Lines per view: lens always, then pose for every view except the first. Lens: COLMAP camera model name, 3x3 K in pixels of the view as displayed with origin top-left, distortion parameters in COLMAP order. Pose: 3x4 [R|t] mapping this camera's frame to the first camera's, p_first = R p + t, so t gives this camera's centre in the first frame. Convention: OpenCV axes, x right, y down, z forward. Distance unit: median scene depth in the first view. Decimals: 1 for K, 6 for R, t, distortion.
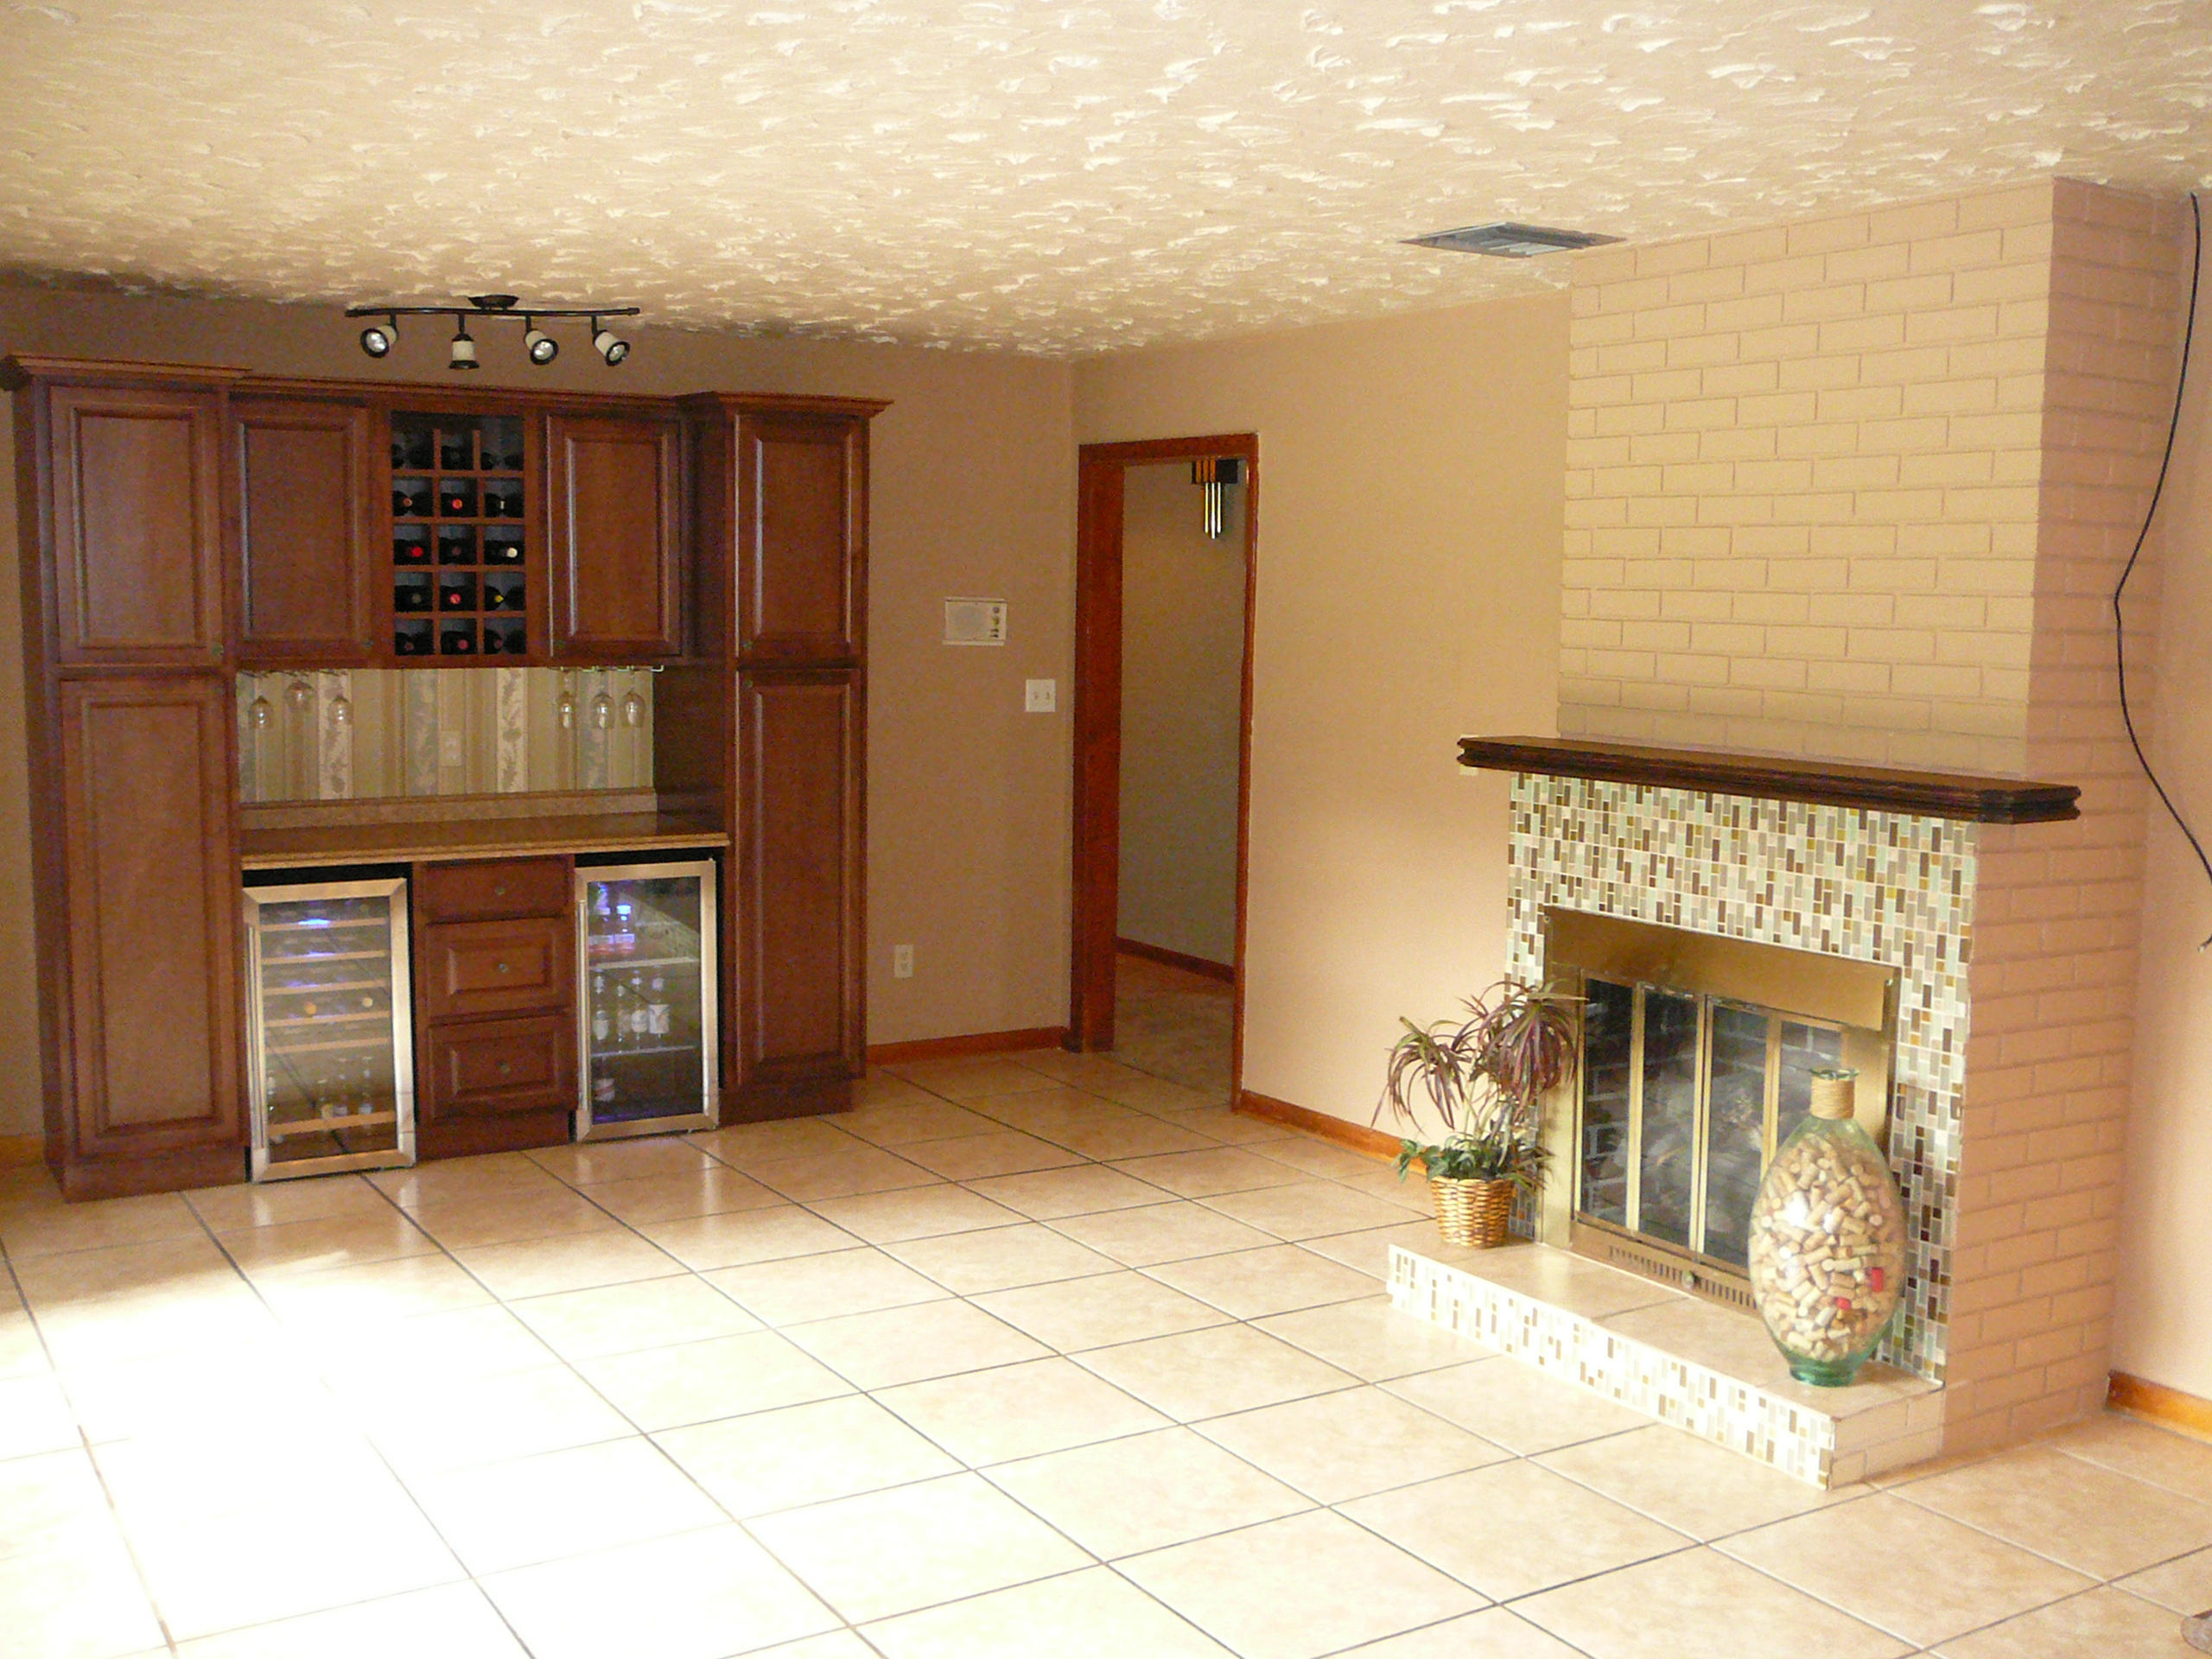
lens RADIAL K [[2279.5, 0, 1119.9], [0, 2279.5, 828.9], [0, 0, 1]] dist [-0.051806, 0.000000]
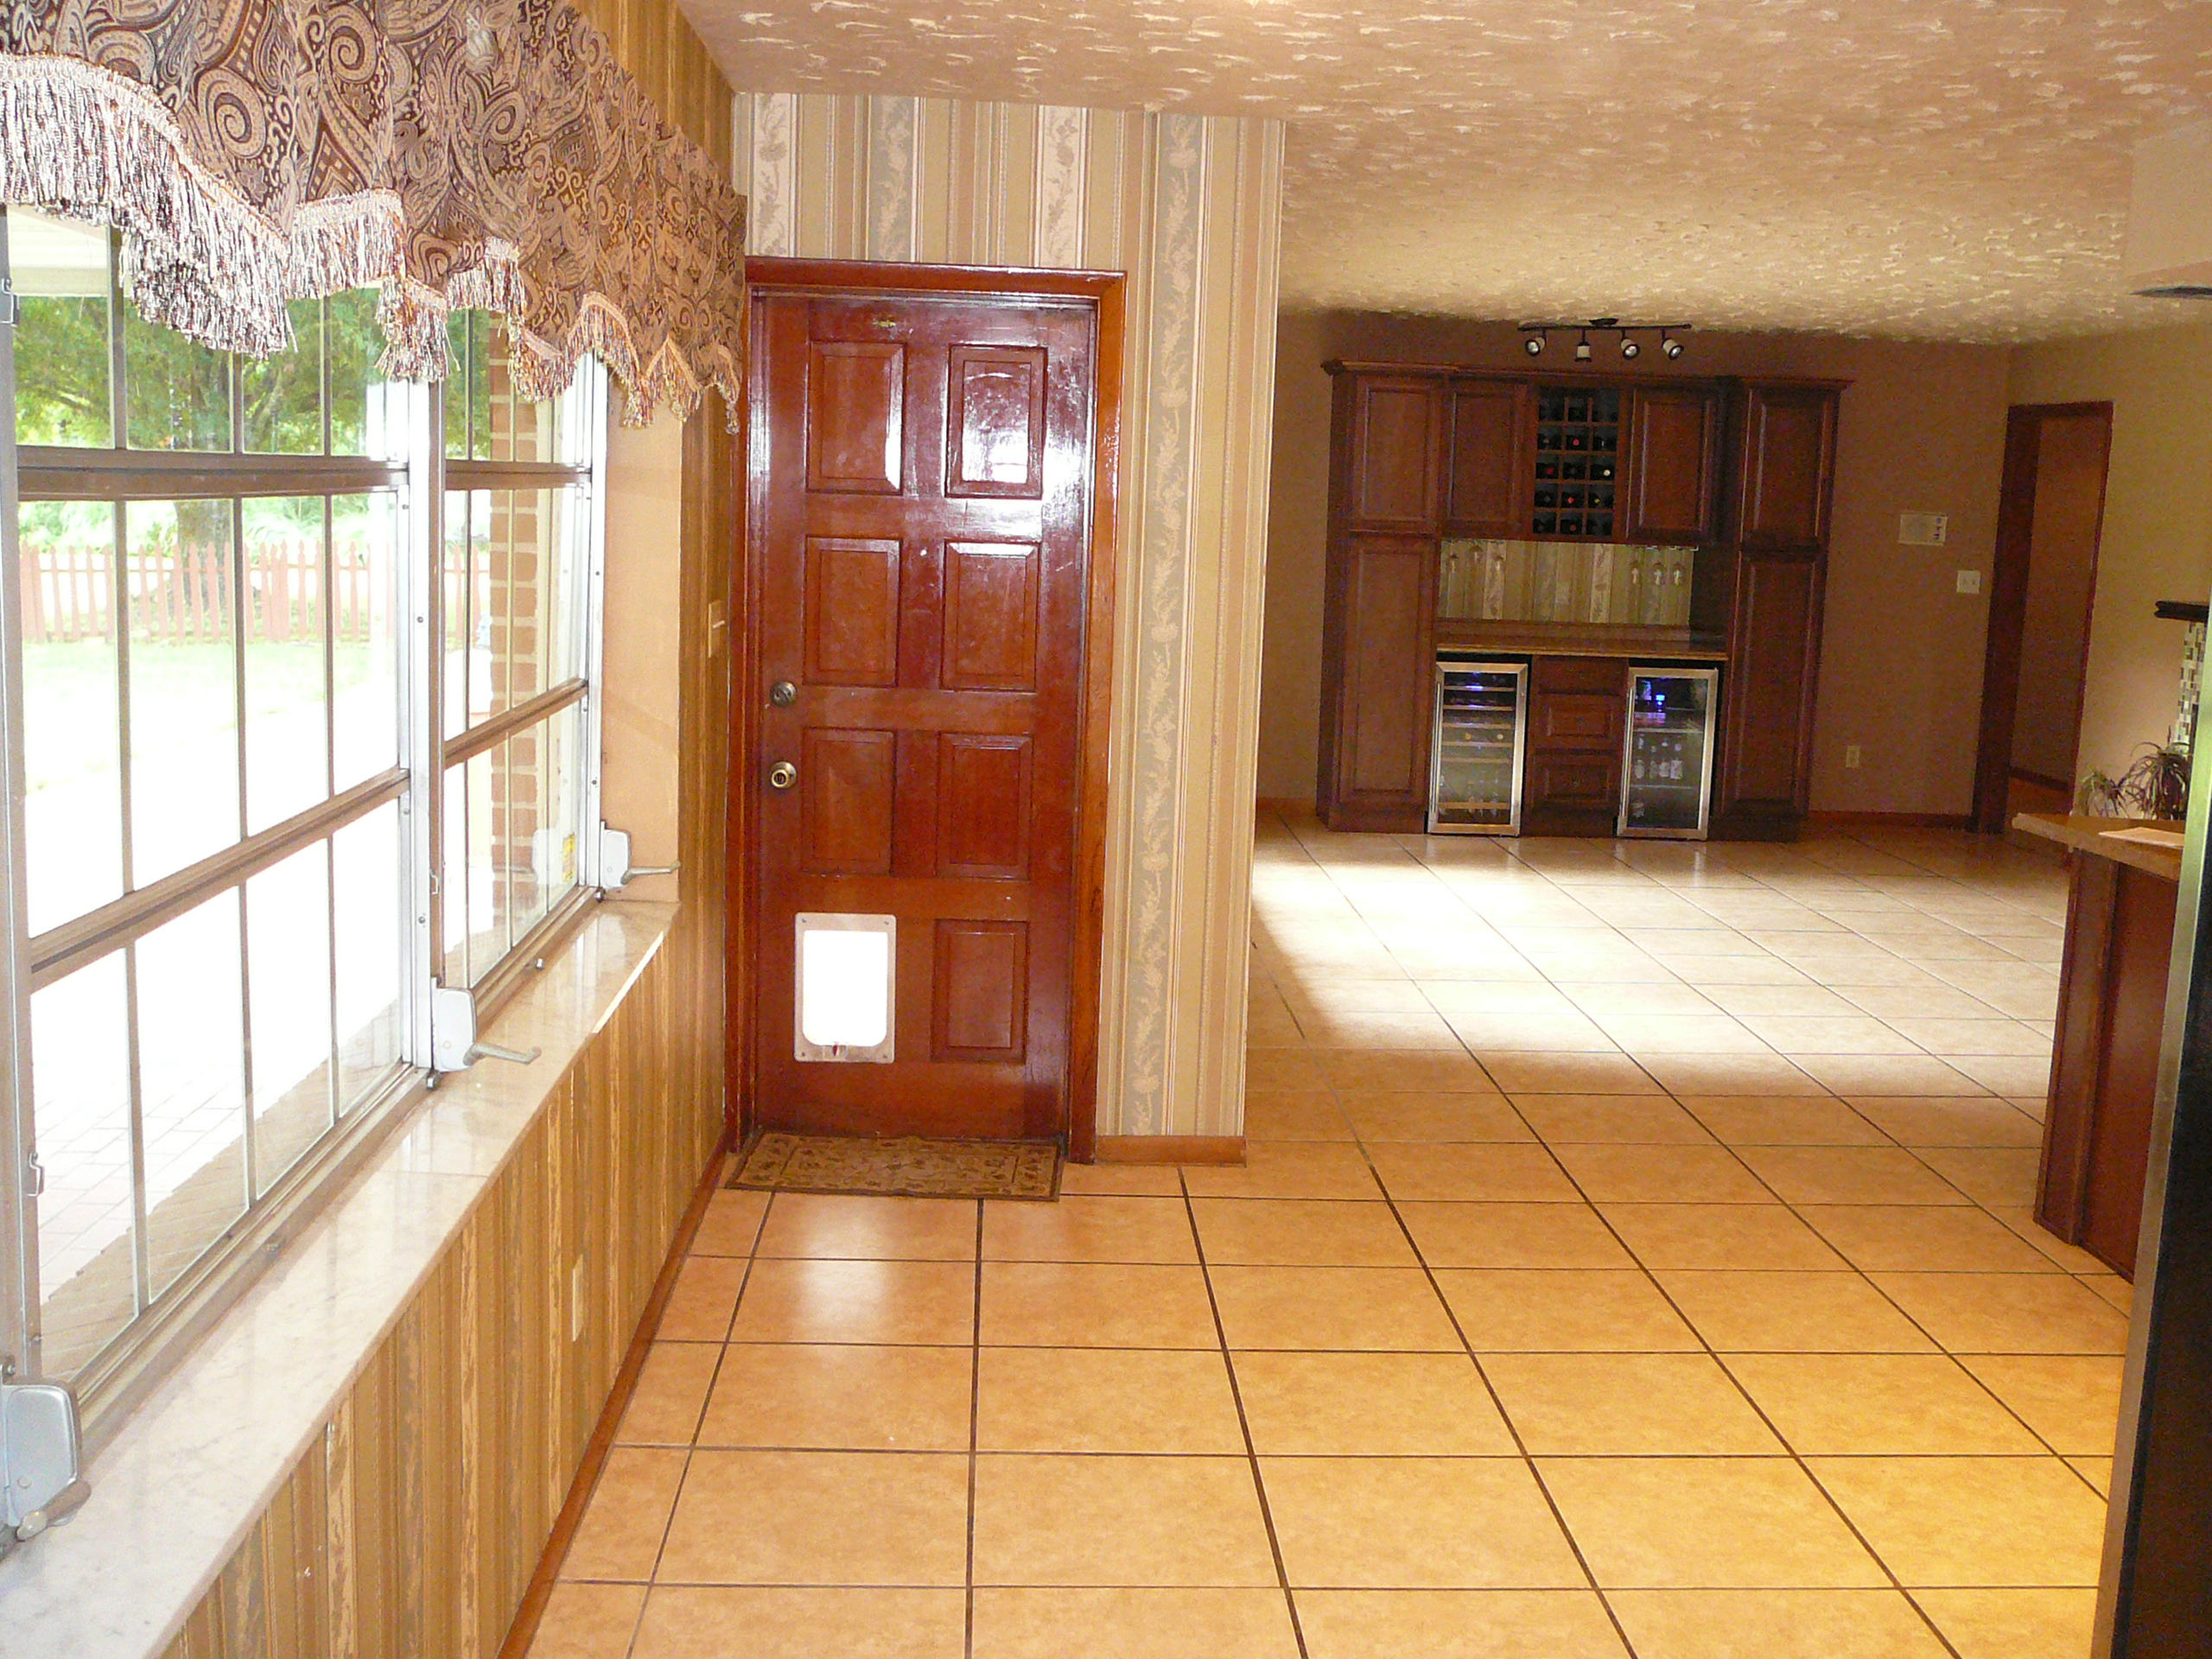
lens RADIAL K [[2279.5, 0, 1173.9], [0, 2279.5, 793.7], [0, 0, 1]] dist [-0.051806, 0.000000]
pose [[0.886883, 0.081226, -0.454797, 0.217889], [-0.073333, 0.996693, 0.035004, 0.073906], [0.456137, 0.002307, 0.889907, -0.595028]]
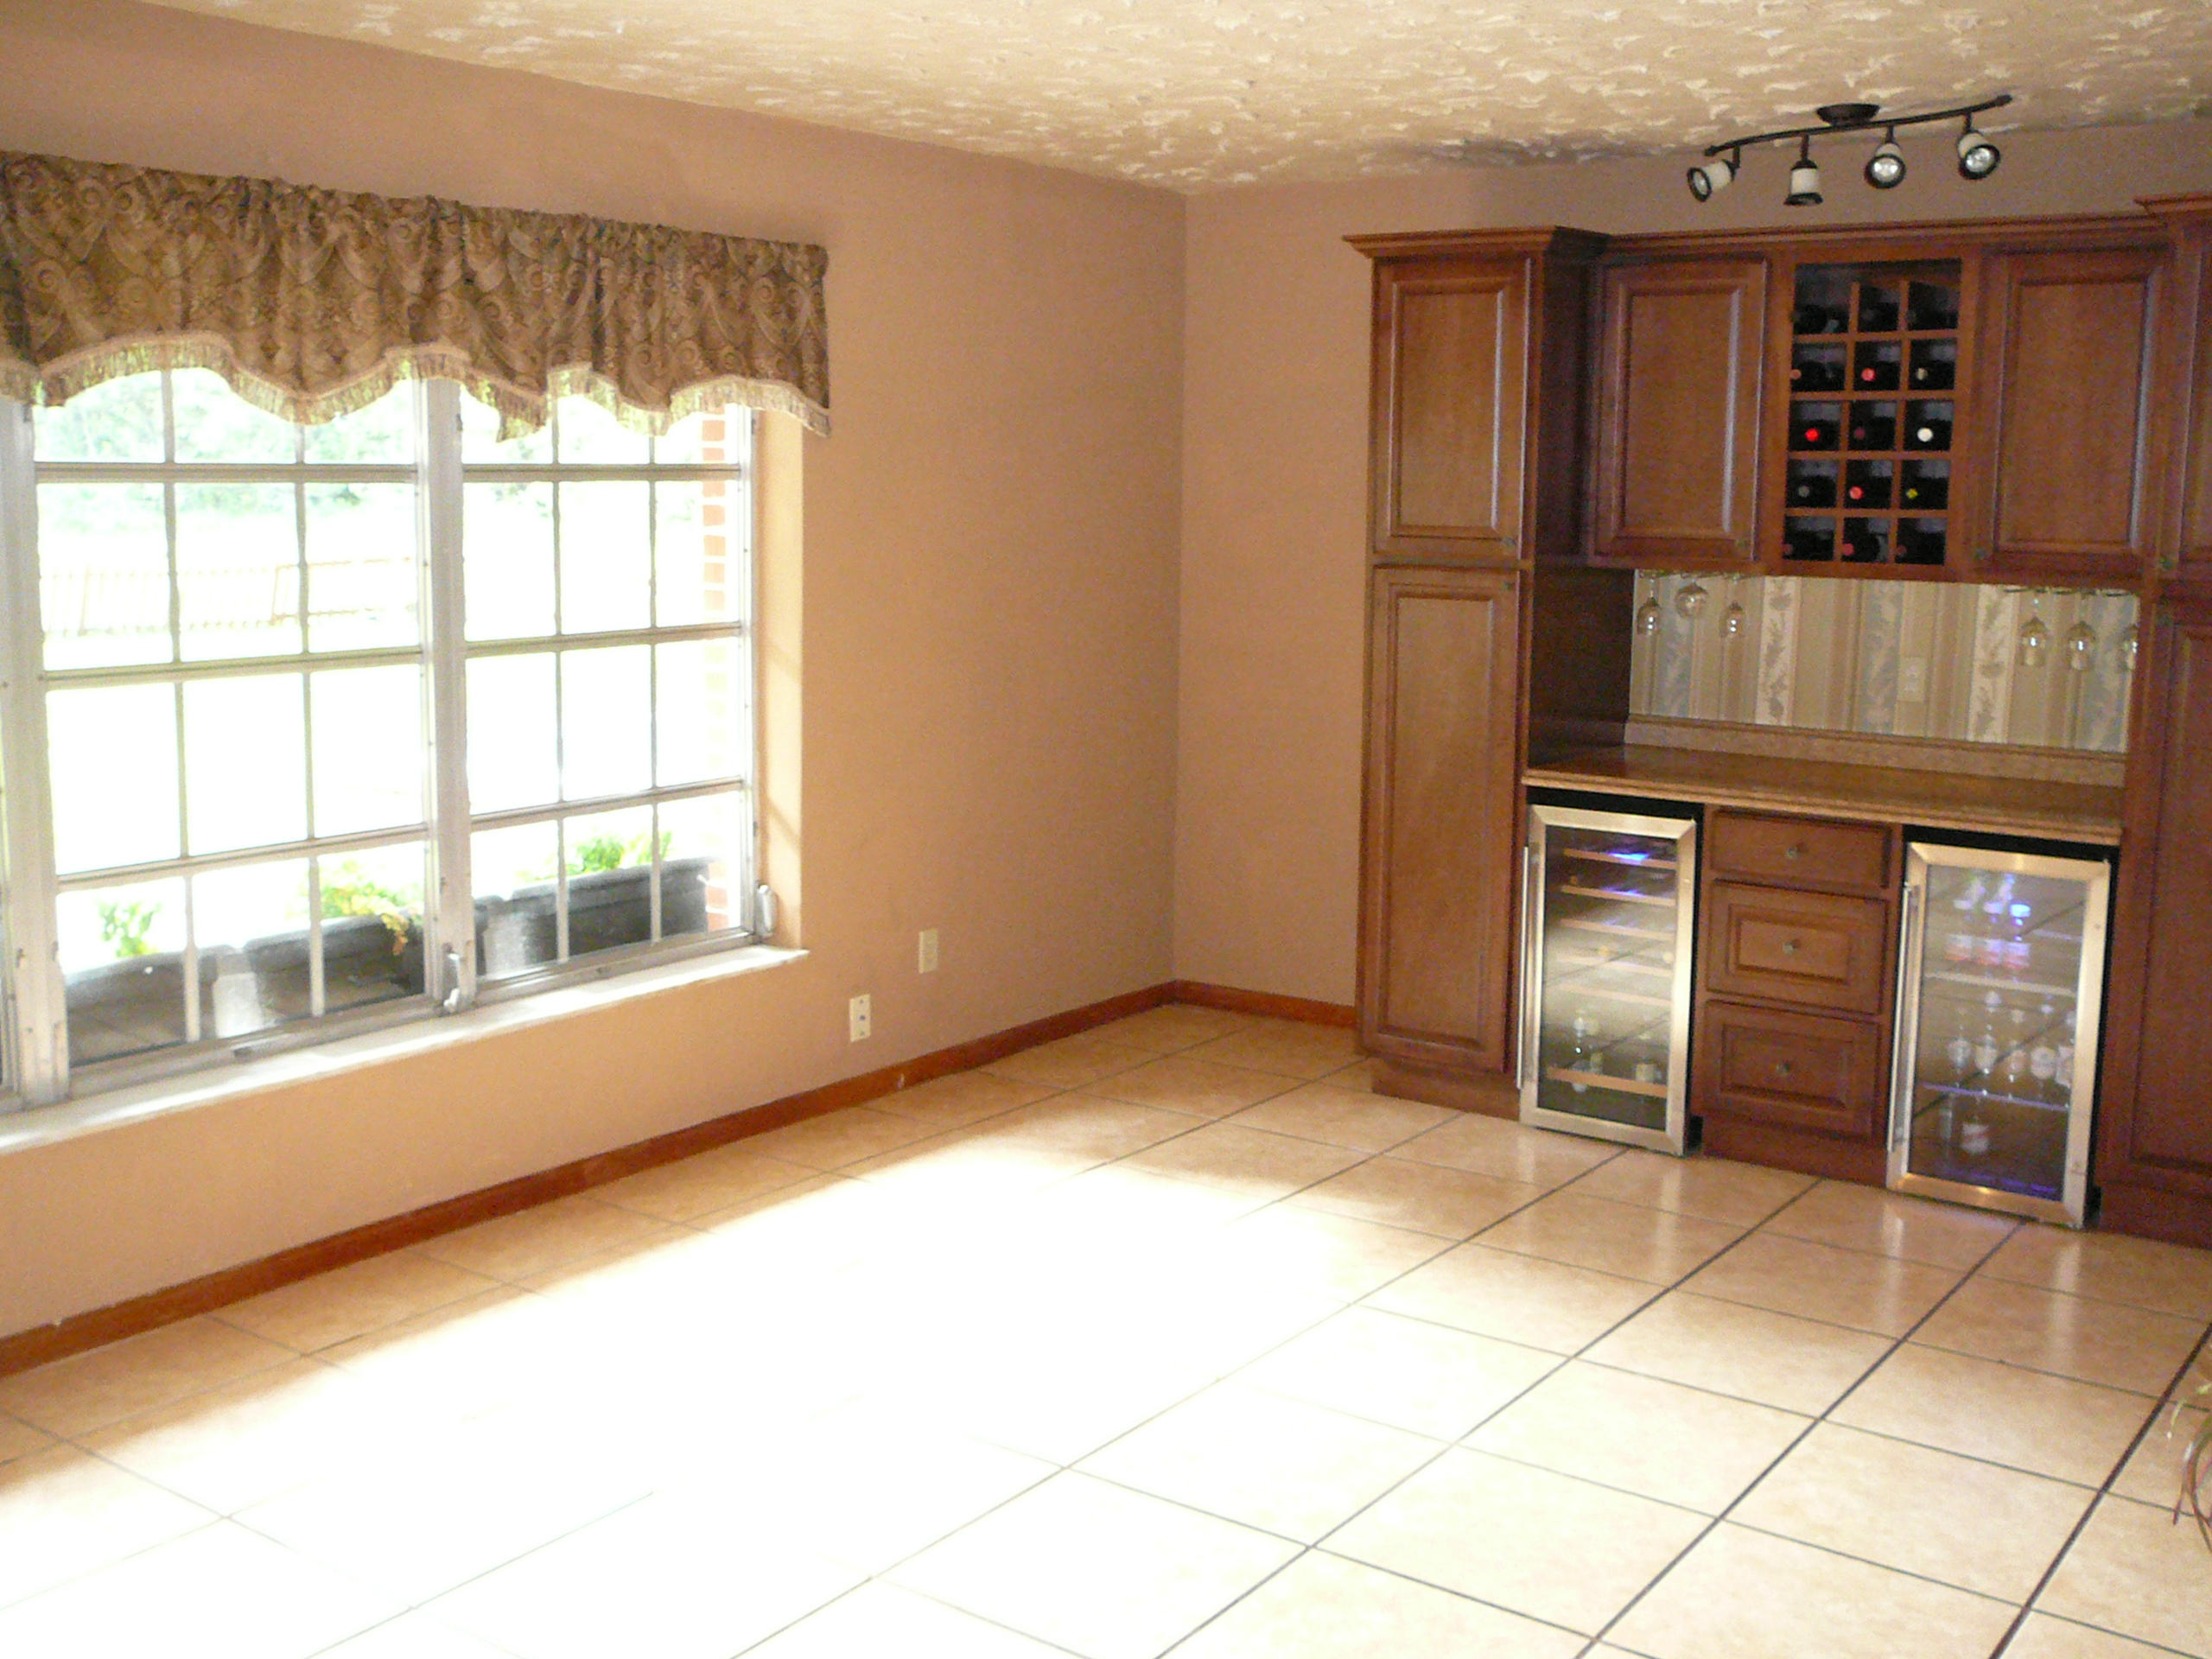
lens RADIAL K [[2279.5, 0, 1111.3], [0, 2279.5, 846.0], [0, 0, 1]] dist [-0.051806, 0.000000]
pose [[0.386697, 0.147053, -0.910407, 0.355428], [-0.103518, 0.987887, 0.115599, -0.042453], [0.916378, 0.049542, 0.397236, 0.438831]]
